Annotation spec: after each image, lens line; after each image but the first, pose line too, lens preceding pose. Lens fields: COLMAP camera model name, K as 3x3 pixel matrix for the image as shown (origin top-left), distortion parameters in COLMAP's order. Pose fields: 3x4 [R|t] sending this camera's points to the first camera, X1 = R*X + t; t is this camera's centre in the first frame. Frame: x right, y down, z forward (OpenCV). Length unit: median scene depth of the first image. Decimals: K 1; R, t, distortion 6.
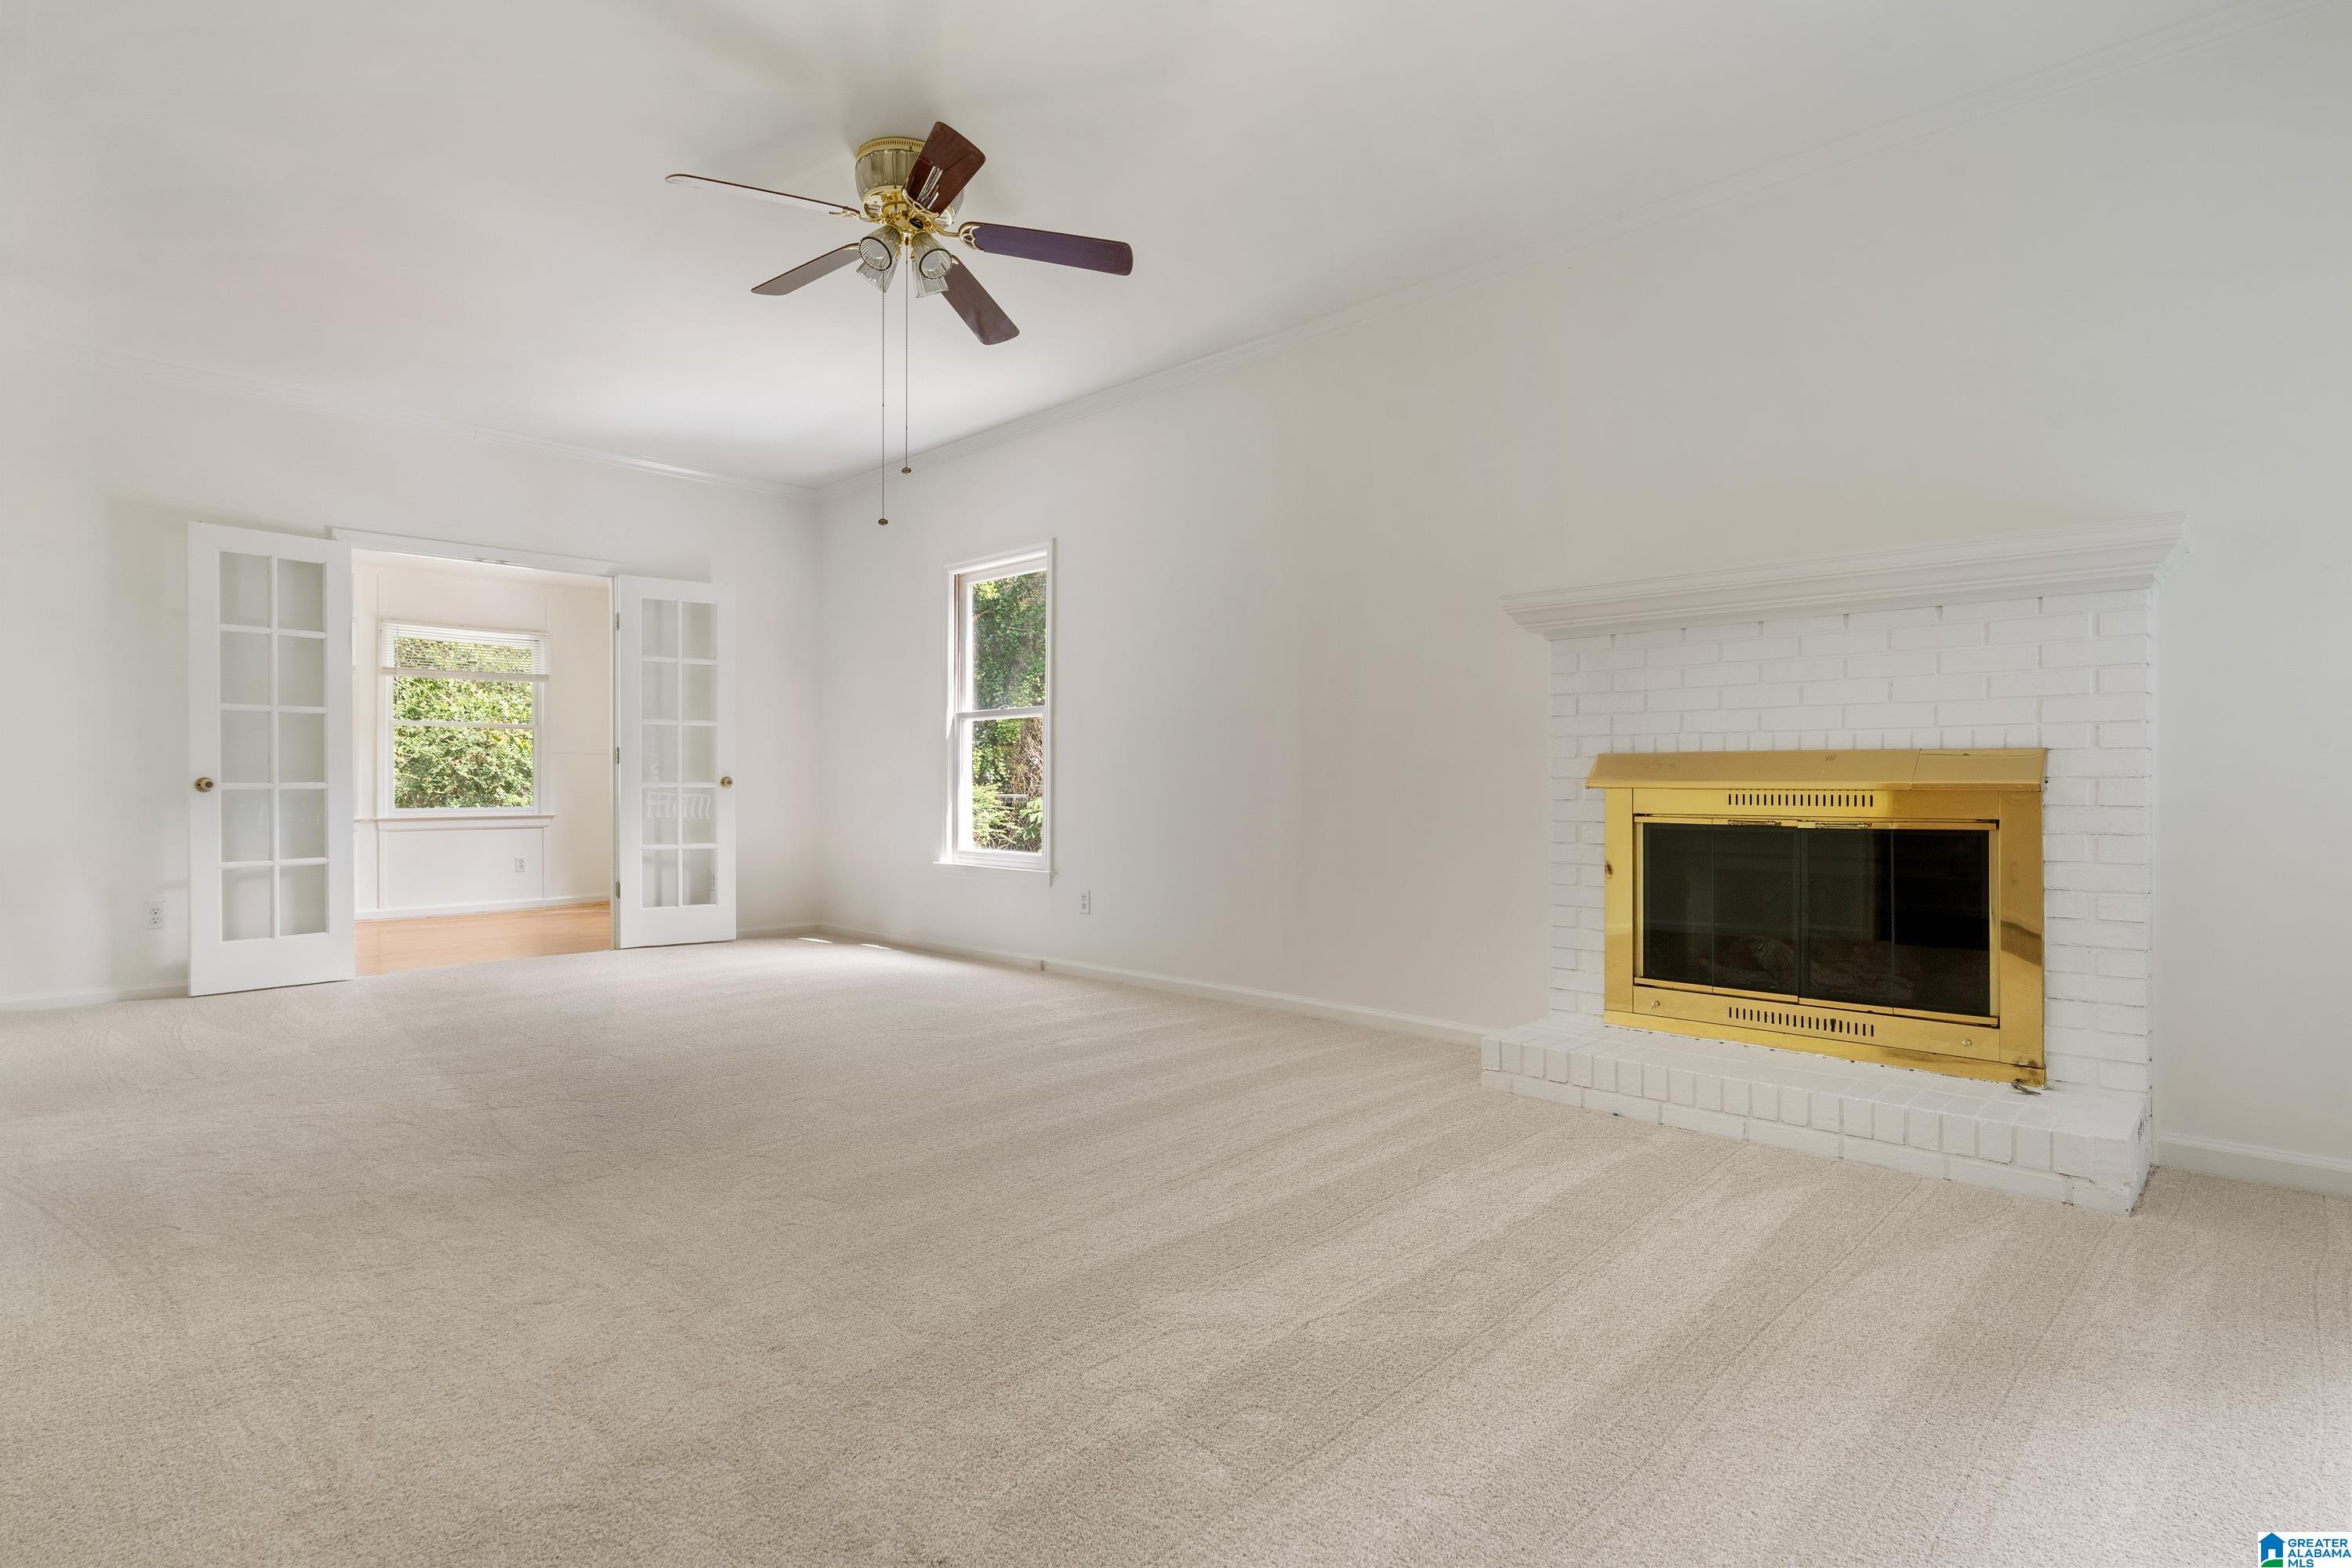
lens RADIAL K [[1201.7, 0, 1182.3], [0, 1201.7, 785.0], [0, 0, 1]] dist [-0.000136, -0.000405]
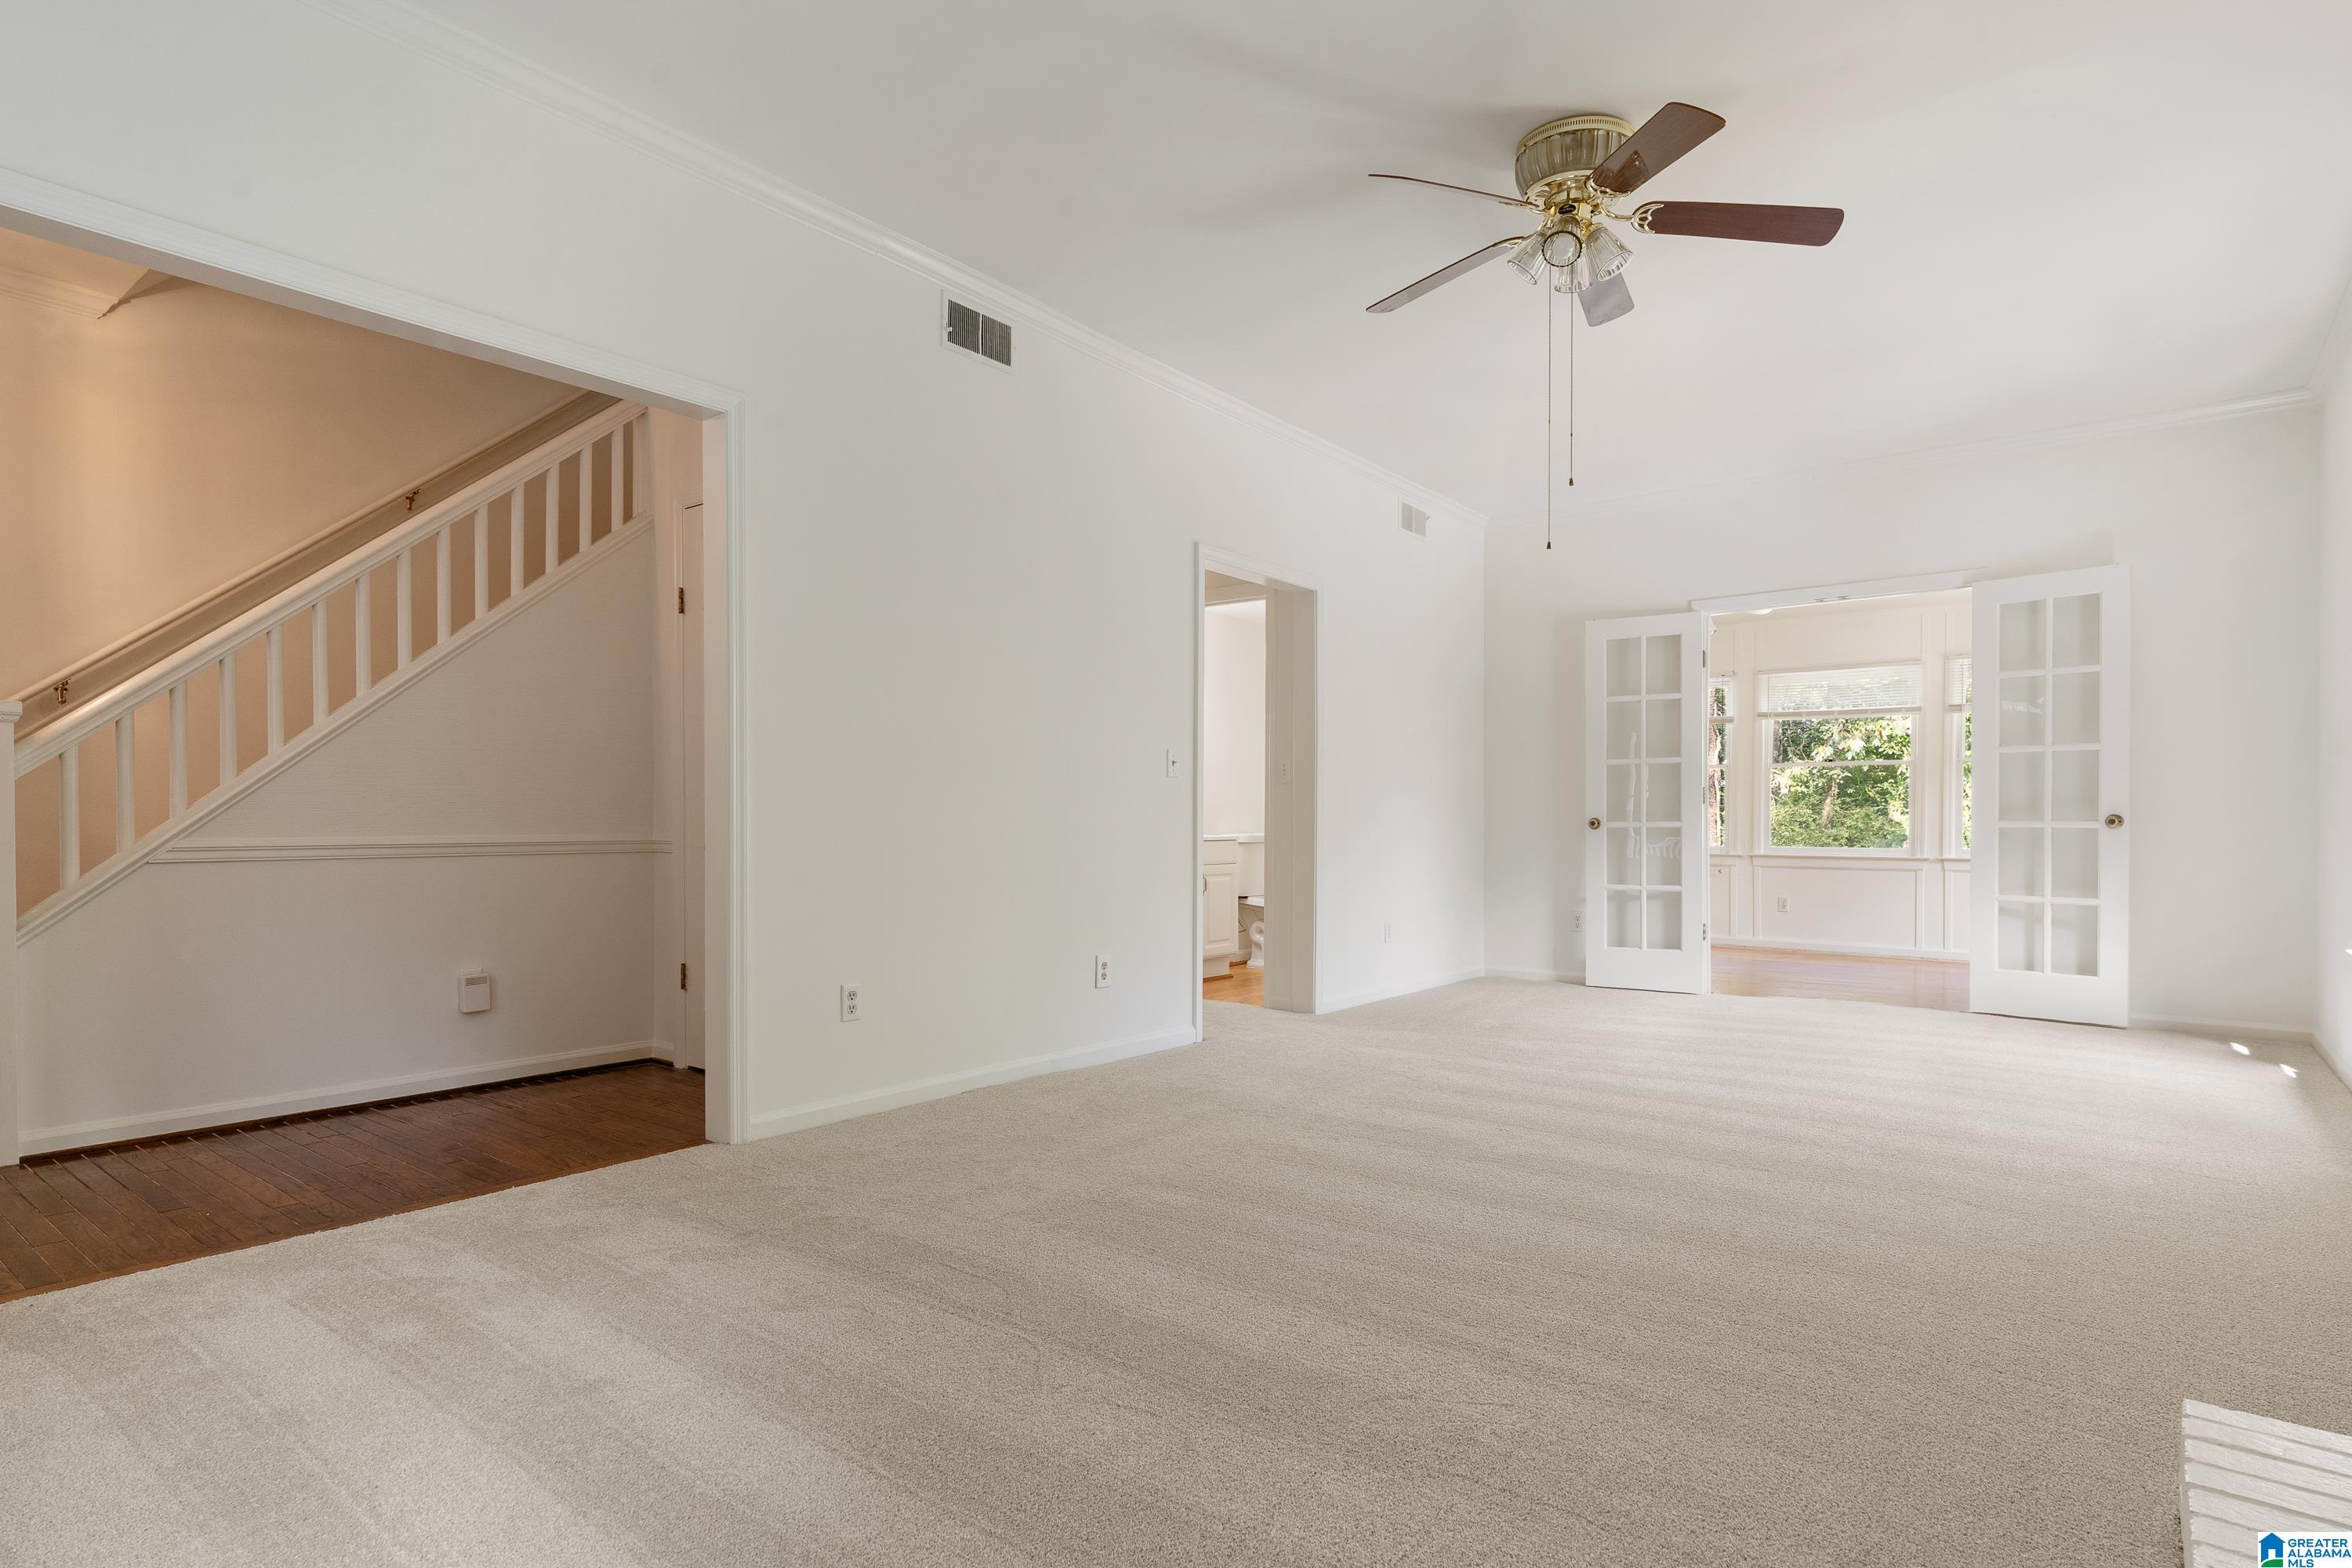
lens RADIAL K [[1201.7, 0, 1177.7], [0, 1201.7, 806.0], [0, 0, 1]] dist [-0.000136, -0.000405]
pose [[0.070161, -0.013295, -0.997447, 0.415550], [-0.002395, 0.999906, -0.013497, -0.000225], [0.997533, 0.003336, 0.070122, 0.432025]]
